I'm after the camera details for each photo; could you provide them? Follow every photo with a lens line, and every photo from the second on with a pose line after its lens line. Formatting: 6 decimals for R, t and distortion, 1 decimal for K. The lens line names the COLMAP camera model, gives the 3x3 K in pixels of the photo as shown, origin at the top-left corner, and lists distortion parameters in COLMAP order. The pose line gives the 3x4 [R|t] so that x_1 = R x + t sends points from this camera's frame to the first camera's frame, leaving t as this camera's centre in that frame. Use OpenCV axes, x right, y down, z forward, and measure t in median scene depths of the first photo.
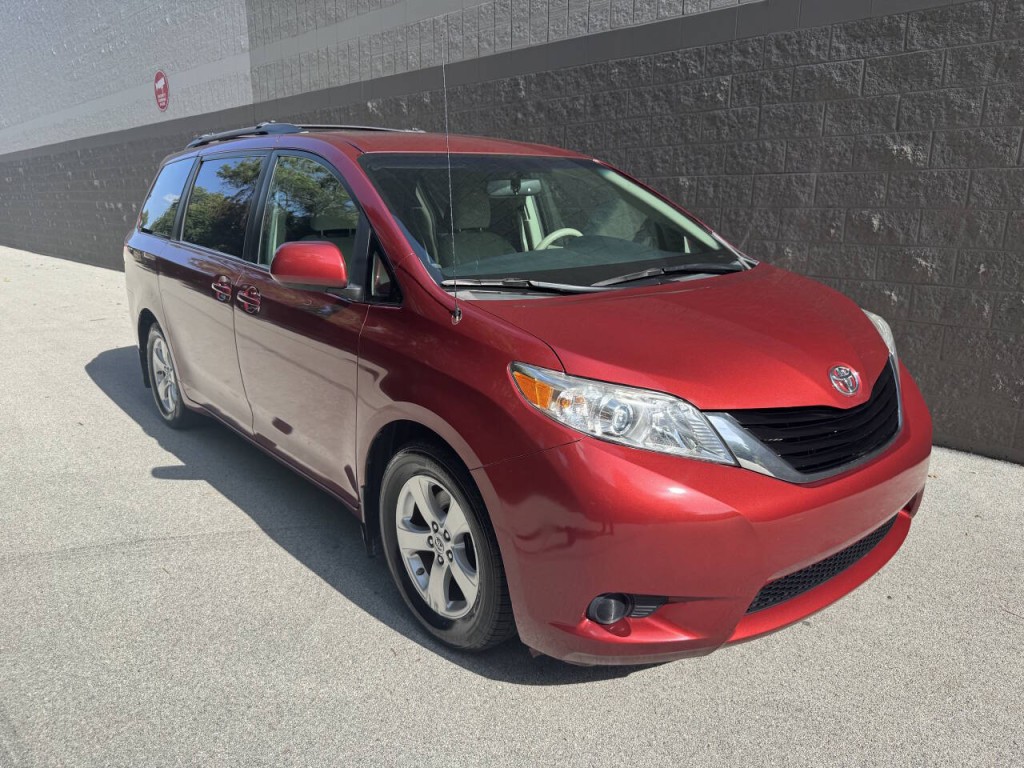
lens RADIAL K [[730.8, 0, 510.9], [0, 730.8, 385.8], [0, 0, 1]] dist [0.019828, -0.024168]
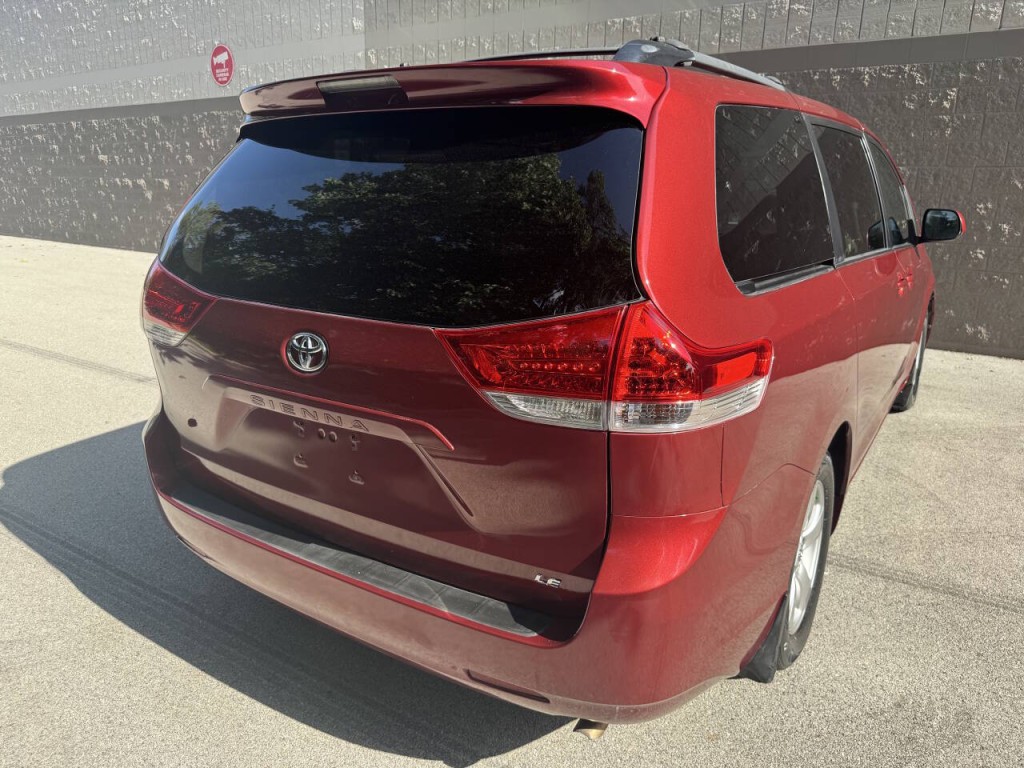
lens RADIAL K [[730.8, 0, 508.4], [0, 730.8, 387.0], [0, 0, 1]] dist [0.019828, -0.024168]
pose [[0.982444, -0.035562, 0.183135, -0.655373], [0.031143, 0.999151, 0.026953, 0.029803], [-0.183938, -0.020777, 0.982718, -0.098969]]
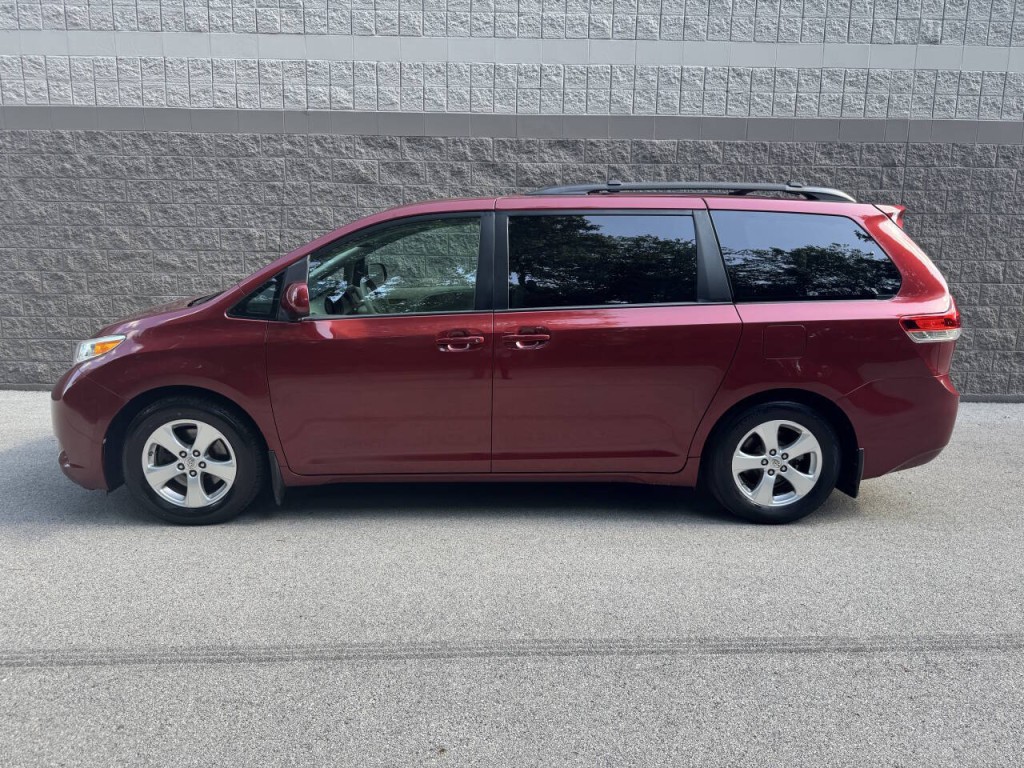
lens RADIAL K [[730.8, 0, 512.1], [0, 730.8, 390.8], [0, 0, 1]] dist [0.019828, -0.024168]
pose [[0.689828, -0.125975, 0.712929, -0.413109], [0.166716, 0.985921, 0.012899, 0.059565], [-0.704516, 0.109959, 0.701118, -0.209846]]
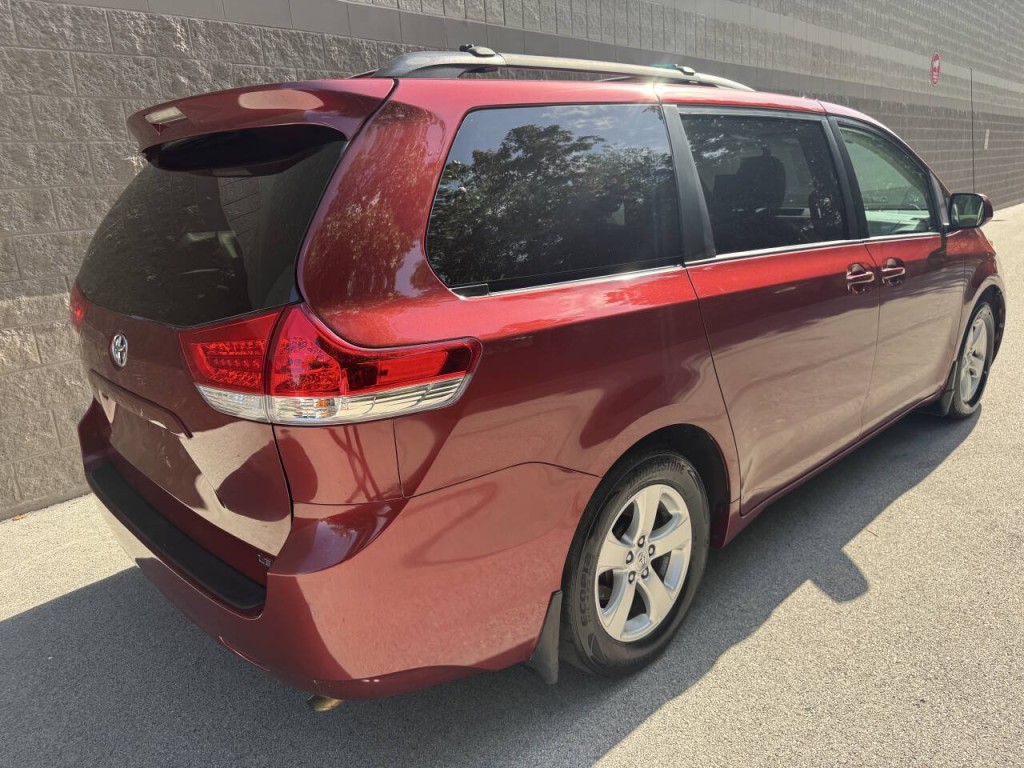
lens RADIAL K [[730.8, 0, 515.8], [0, 730.8, 383.7], [0, 0, 1]] dist [0.019828, -0.024168]
pose [[-0.064474, -0.258552, 0.963843, -0.817428], [0.307013, 0.913868, 0.265684, -0.249080], [-0.949519, 0.313042, 0.020458, 0.948550]]
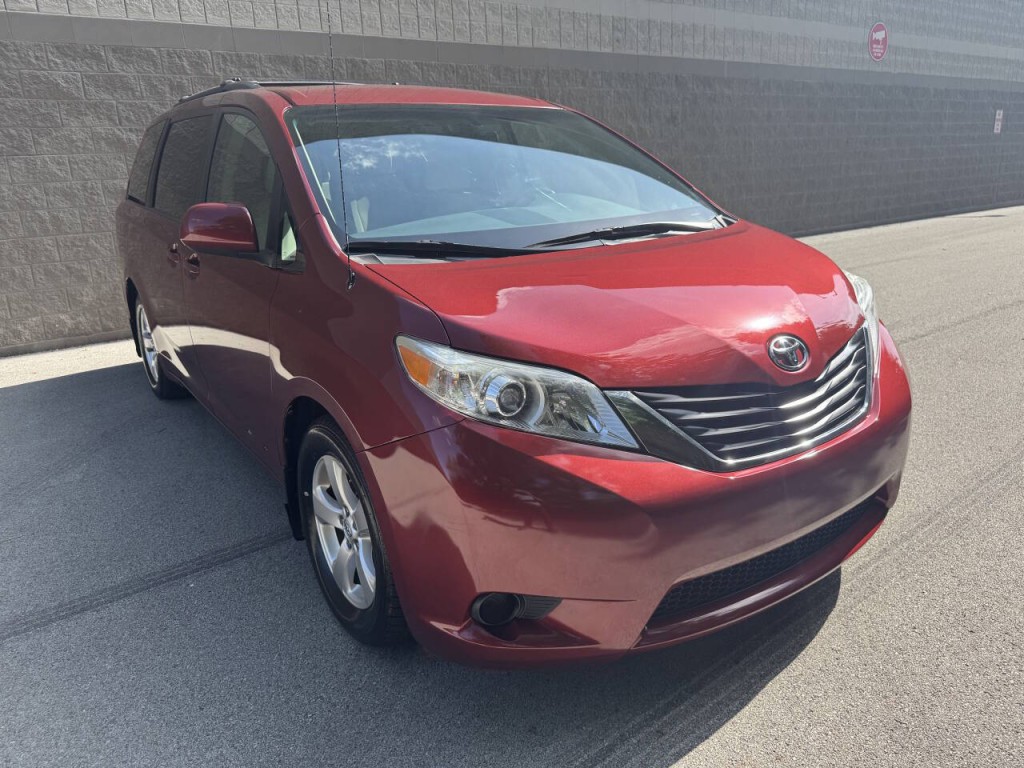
lens RADIAL K [[730.8, 0, 518.0], [0, 730.8, 384.5], [0, 0, 1]] dist [0.019828, -0.024168]
pose [[0.136826, -0.288947, 0.947517, -0.735874], [0.286483, 0.927181, 0.241376, 0.007189], [-0.948265, 0.238421, 0.209641, 0.044055]]
